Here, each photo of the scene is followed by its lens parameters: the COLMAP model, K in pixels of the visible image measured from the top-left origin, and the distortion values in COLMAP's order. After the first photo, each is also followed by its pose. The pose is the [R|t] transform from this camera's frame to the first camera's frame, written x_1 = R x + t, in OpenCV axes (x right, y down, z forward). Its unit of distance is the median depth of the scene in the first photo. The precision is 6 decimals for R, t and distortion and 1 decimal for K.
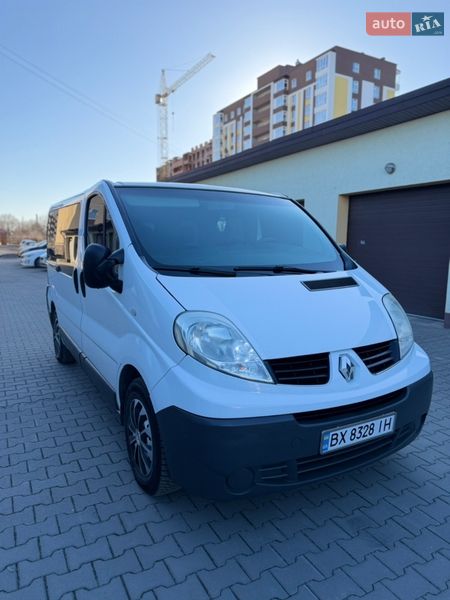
lens RADIAL K [[415.0, 0, 225.0], [0, 415.0, 300.0], [0, 0, 1]] dist [-0.007648, 0.001906]
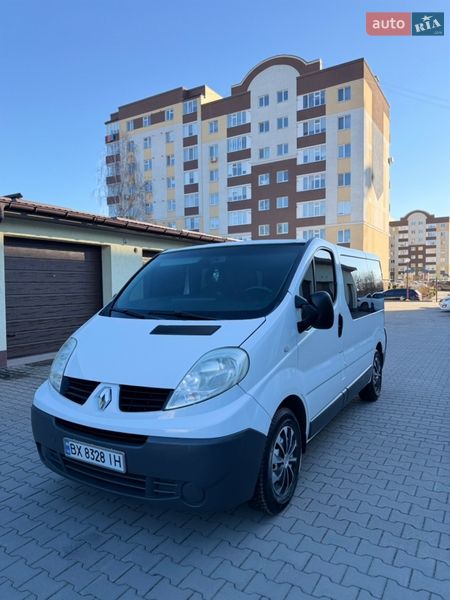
lens RADIAL K [[409.3, 0, 221.1], [0, 409.3, 299.9], [0, 0, 1]] dist [0.051239, -0.059968]
pose [[0.511855, 0.009616, -0.859018, 1.356040], [-0.094368, 0.994515, -0.045097, -0.088971], [0.853873, 0.104147, 0.509955, 0.596040]]
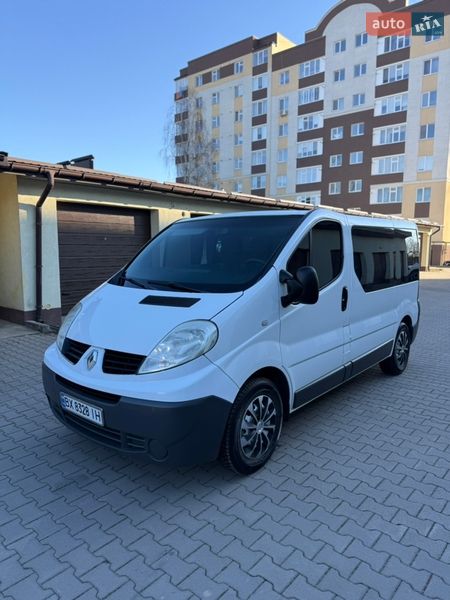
lens RADIAL K [[416.9, 0, 225.2], [0, 416.9, 294.2], [0, 0, 1]] dist [0.006199, -0.003045]
pose [[0.367700, 0.093663, -0.925216, 1.525476], [-0.119793, 0.991396, 0.052755, -0.153405], [0.922197, 0.091436, 0.375756, 0.795840]]
